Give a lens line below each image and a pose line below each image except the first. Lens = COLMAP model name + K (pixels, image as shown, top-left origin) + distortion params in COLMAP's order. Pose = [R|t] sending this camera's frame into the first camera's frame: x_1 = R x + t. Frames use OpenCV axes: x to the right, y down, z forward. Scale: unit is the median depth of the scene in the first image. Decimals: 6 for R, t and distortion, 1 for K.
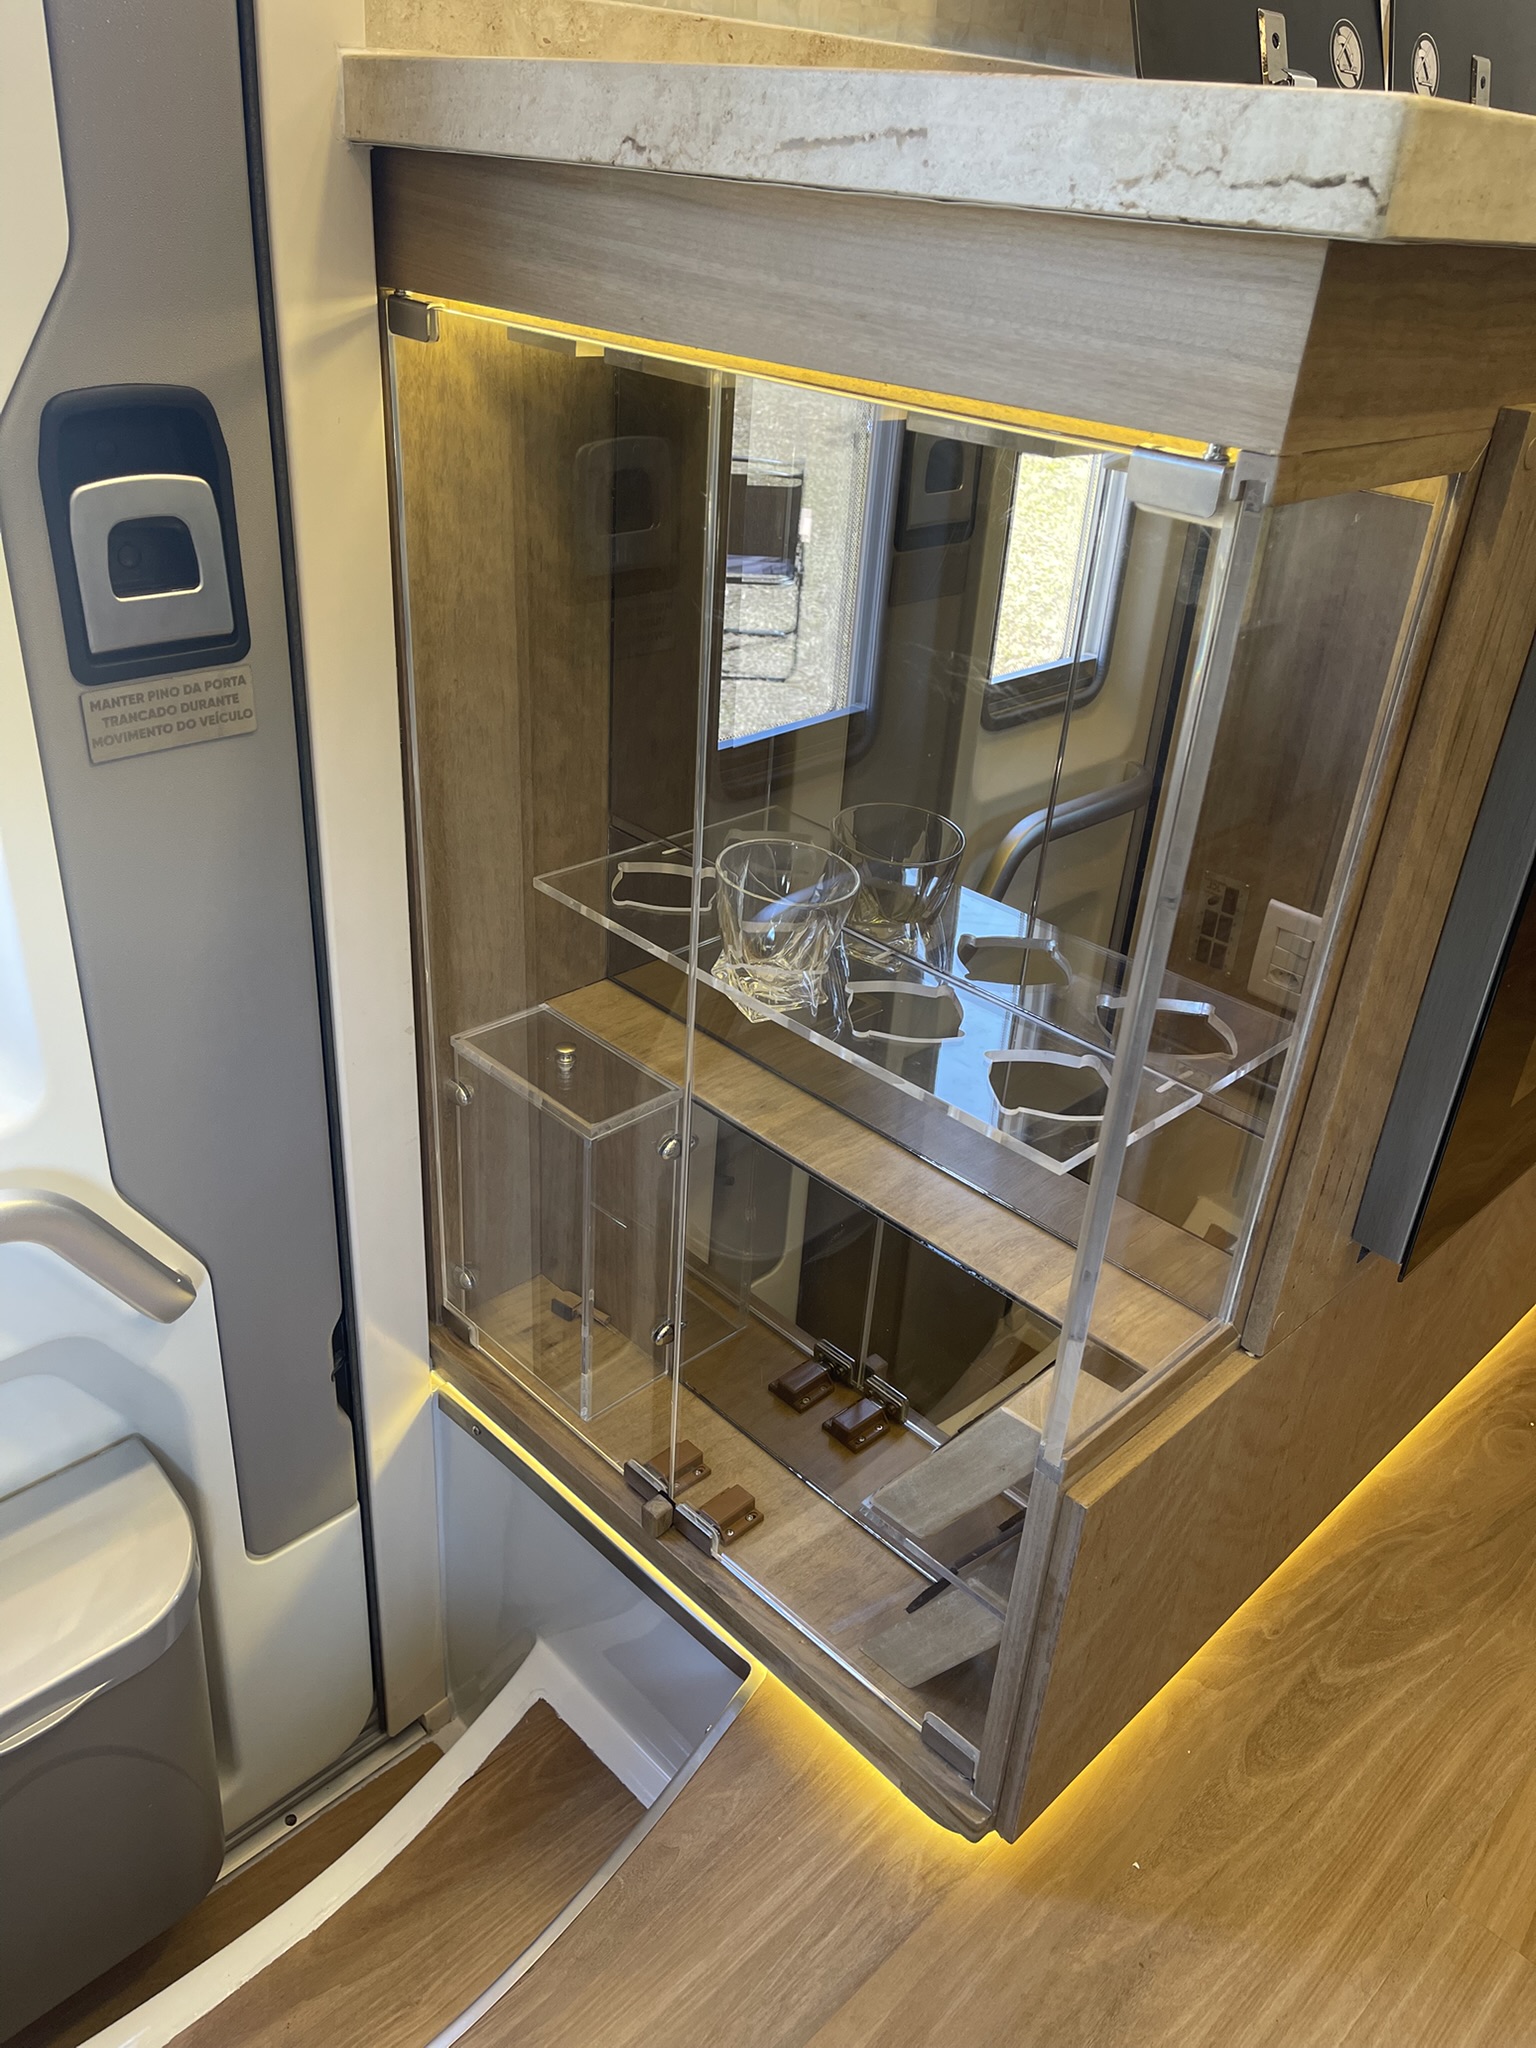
lens RADIAL K [[1548.7, 0, 774.5], [0, 1548.7, 1011.9], [0, 0, 1]] dist [0.073412, -0.090179]
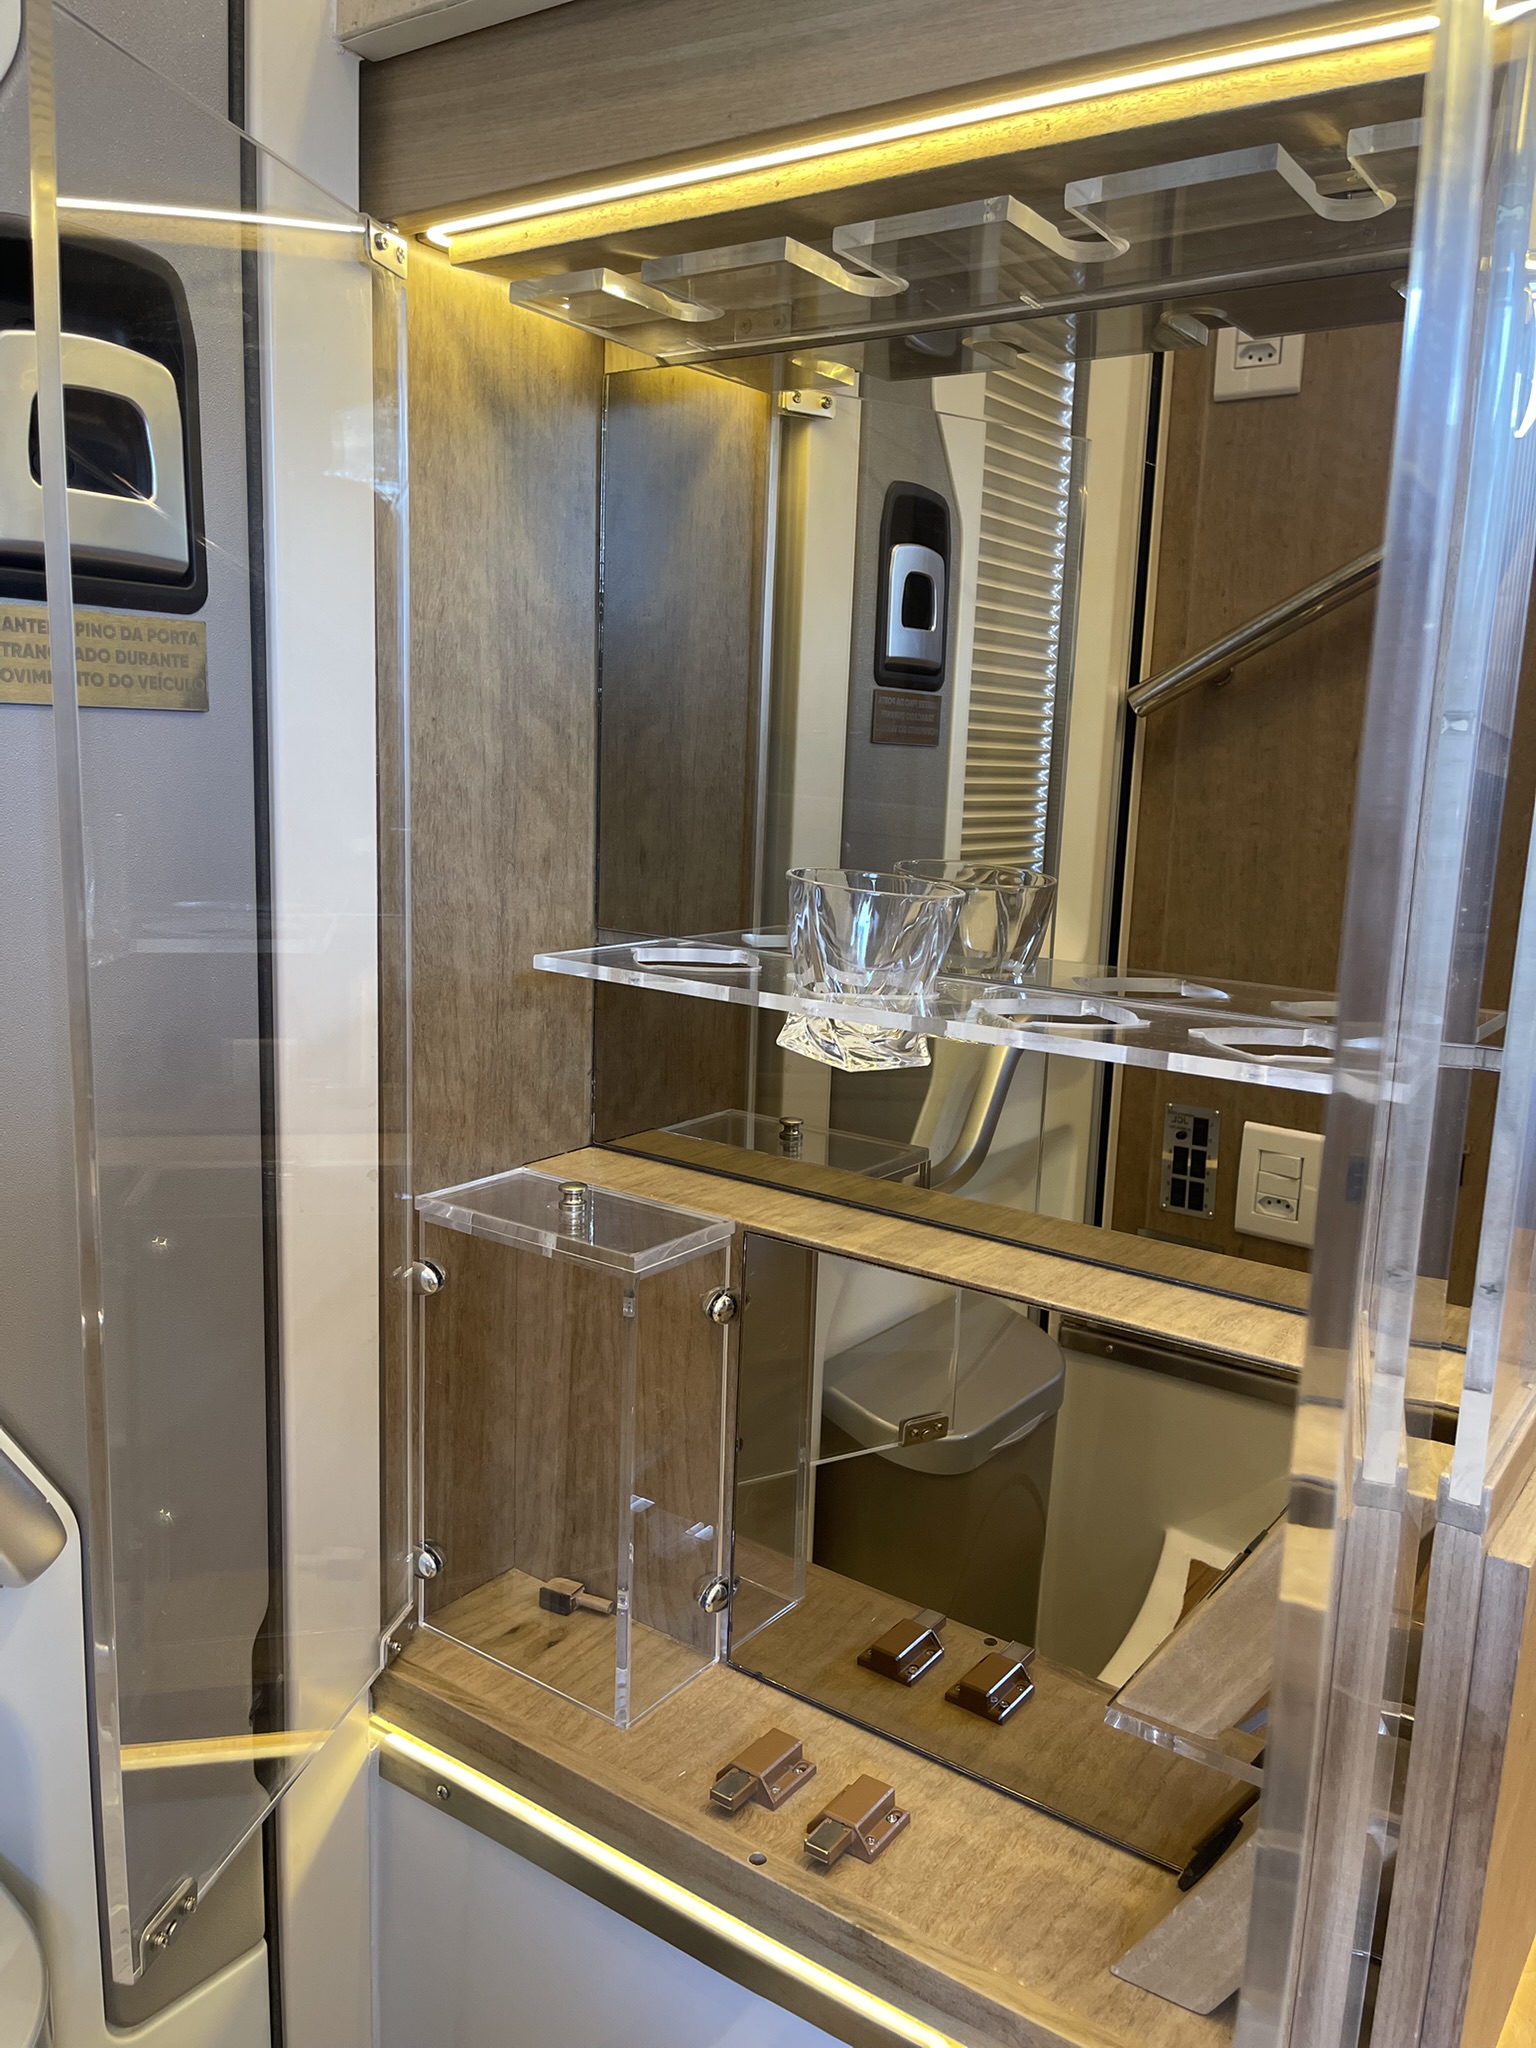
lens RADIAL K [[1548.7, 0, 761.3], [0, 1548.7, 1033.0], [0, 0, 1]] dist [0.073412, -0.090179]
pose [[0.986693, -0.057453, 0.152104, -0.157194], [0.101304, 0.948949, -0.298720, 0.192687], [-0.127177, 0.310153, 0.942142, 0.239048]]
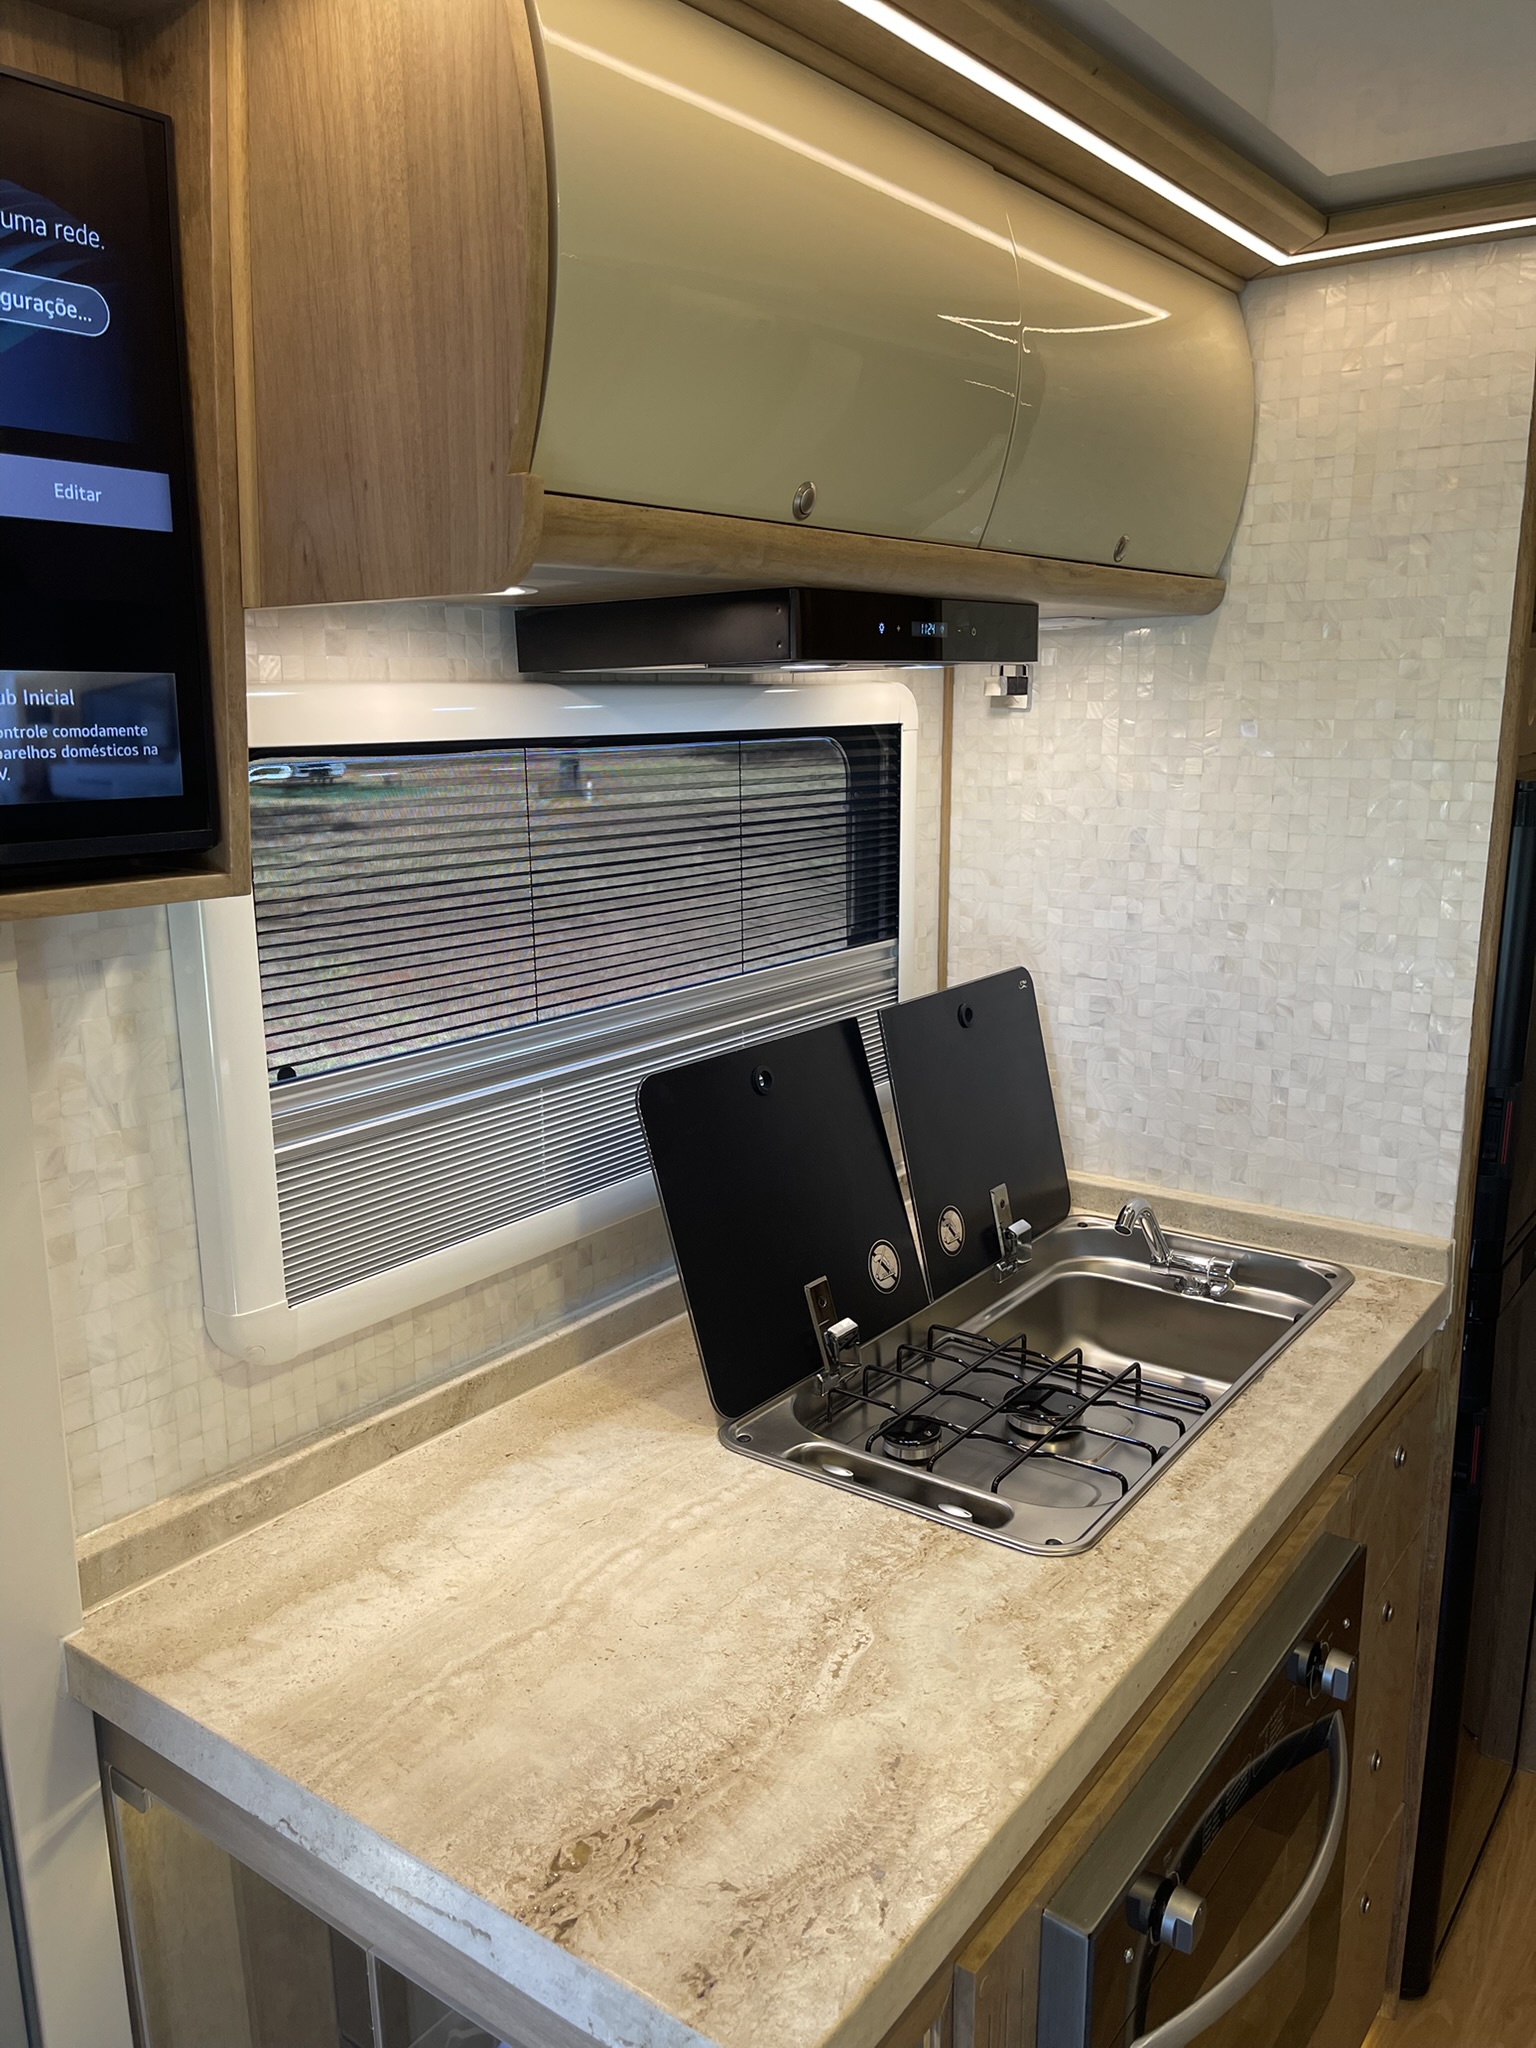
lens RADIAL K [[1548.7, 0, 765.5], [0, 1548.7, 1036.4], [0, 0, 1]] dist [0.073412, -0.090179]
pose [[0.986440, -0.104841, 0.126271, 0.133933], [0.135126, 0.955480, -0.262297, -0.506397], [-0.093150, 0.275803, 0.956690, -0.308878]]
